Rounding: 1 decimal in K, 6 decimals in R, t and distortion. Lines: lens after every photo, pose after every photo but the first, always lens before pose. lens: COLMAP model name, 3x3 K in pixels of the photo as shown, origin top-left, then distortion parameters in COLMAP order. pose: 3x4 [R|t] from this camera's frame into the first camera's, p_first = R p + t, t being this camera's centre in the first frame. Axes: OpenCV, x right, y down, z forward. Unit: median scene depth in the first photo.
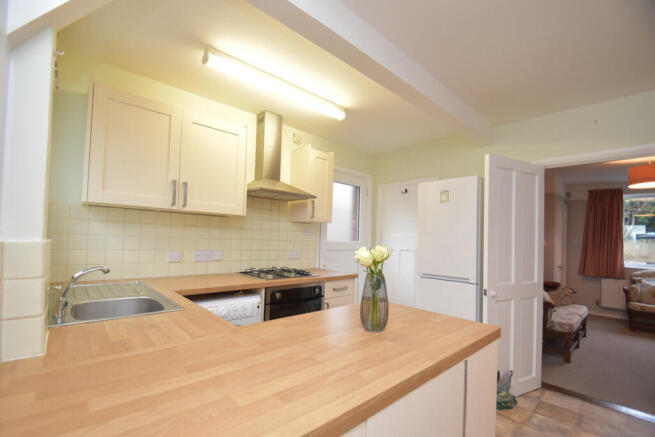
lens RADIAL K [[283.1, 0, 318.6], [0, 283.1, 232.6], [0, 0, 1]] dist [0.000800, -0.011640]
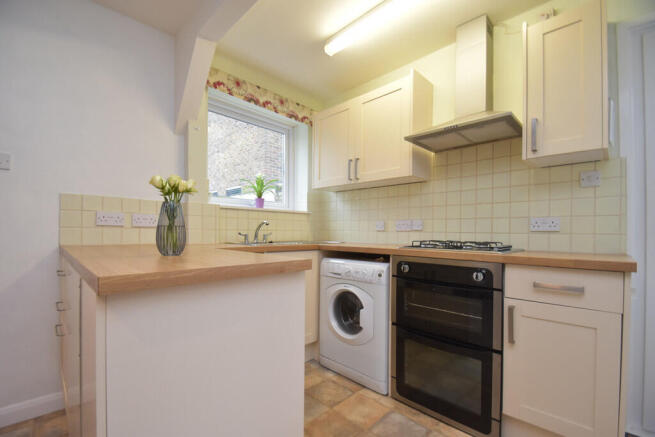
lens RADIAL K [[283.1, 0, 318.6], [0, 283.1, 232.6], [0, 0, 1]] dist [0.000800, -0.011640]
pose [[0.045766, -0.023612, -0.998673, 0.625104], [0.014110, 0.999636, -0.022988, 0.138919], [0.998853, -0.013039, 0.046082, 0.727694]]
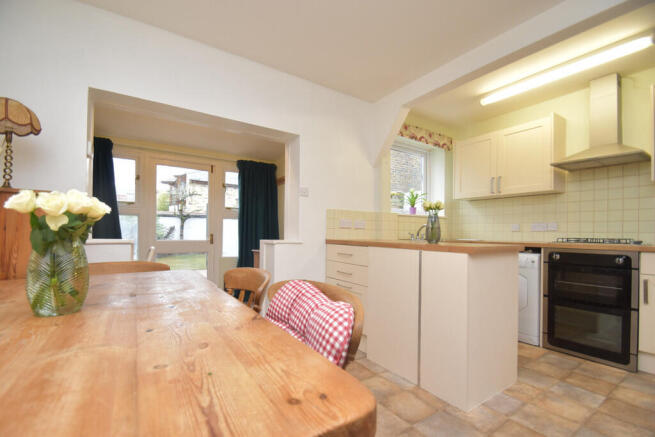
lens RADIAL K [[283.1, 0, 318.6], [0, 283.1, 232.6], [0, 0, 1]] dist [0.000800, -0.011640]
pose [[-0.162905, -0.031275, -0.986146, 1.116798], [0.007205, 0.999433, -0.032886, 0.157418], [0.986615, -0.012462, -0.162588, 0.250918]]
